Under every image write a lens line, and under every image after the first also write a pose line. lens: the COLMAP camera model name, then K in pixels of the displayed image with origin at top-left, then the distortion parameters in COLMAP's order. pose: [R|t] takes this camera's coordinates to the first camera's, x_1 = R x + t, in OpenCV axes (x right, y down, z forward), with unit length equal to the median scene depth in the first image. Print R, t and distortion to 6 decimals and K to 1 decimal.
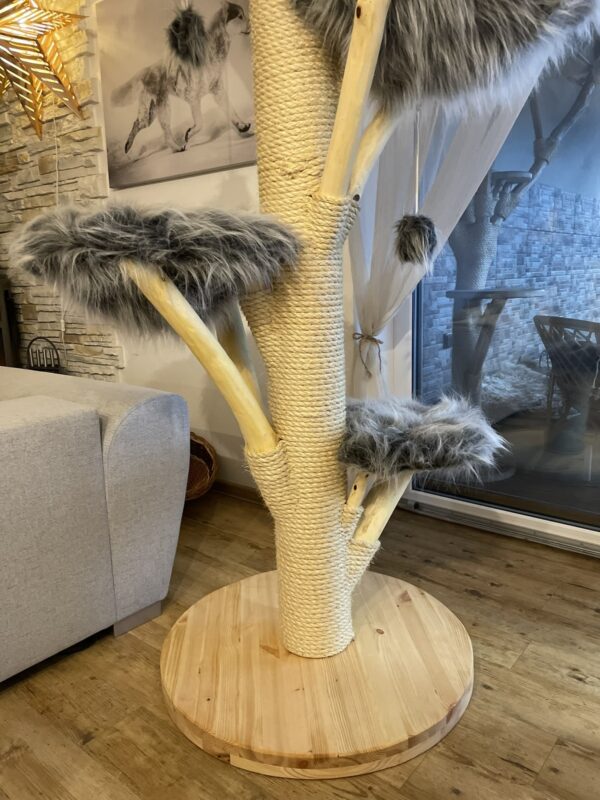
lens RADIAL K [[605.1, 0, 300.3], [0, 605.1, 397.6], [0, 0, 1]] dist [0.074417, -0.103835]
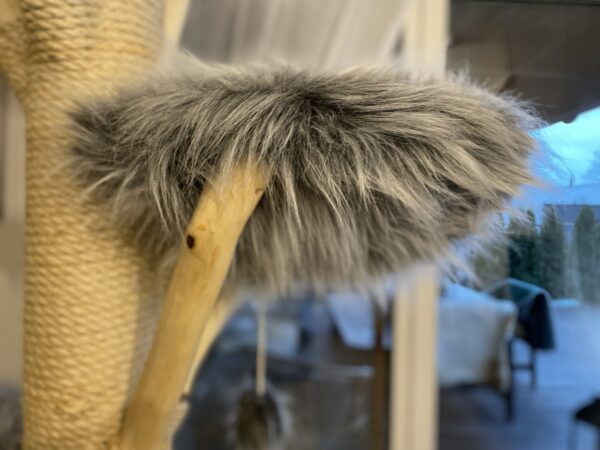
lens RADIAL K [[453.8, 0, 302.0], [0, 453.8, 224.6], [0, 0, 1]] dist [0.074417, -0.103835]
pose [[0.940339, 0.043186, 0.337486, 0.023007], [0.017054, 0.984682, -0.173524, -0.293212], [-0.339810, 0.168927, 0.925199, 0.284231]]
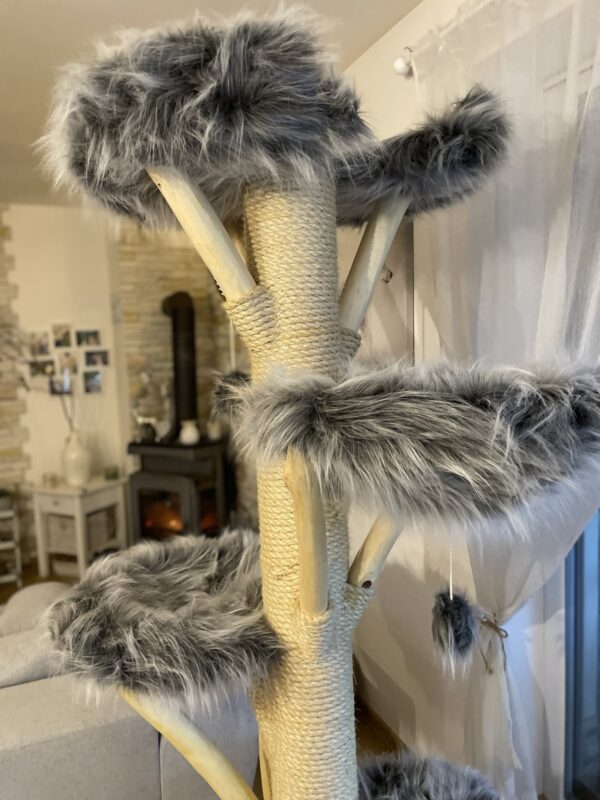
lens RADIAL K [[605.1, 0, 297.3], [0, 605.1, 400.3], [0, 0, 1]] dist [0.074417, -0.103835]
pose [[0.883556, 0.044294, -0.466226, 0.277990], [-0.082073, 0.994756, -0.061031, -0.364149], [0.461078, 0.092189, 0.882558, 0.090314]]
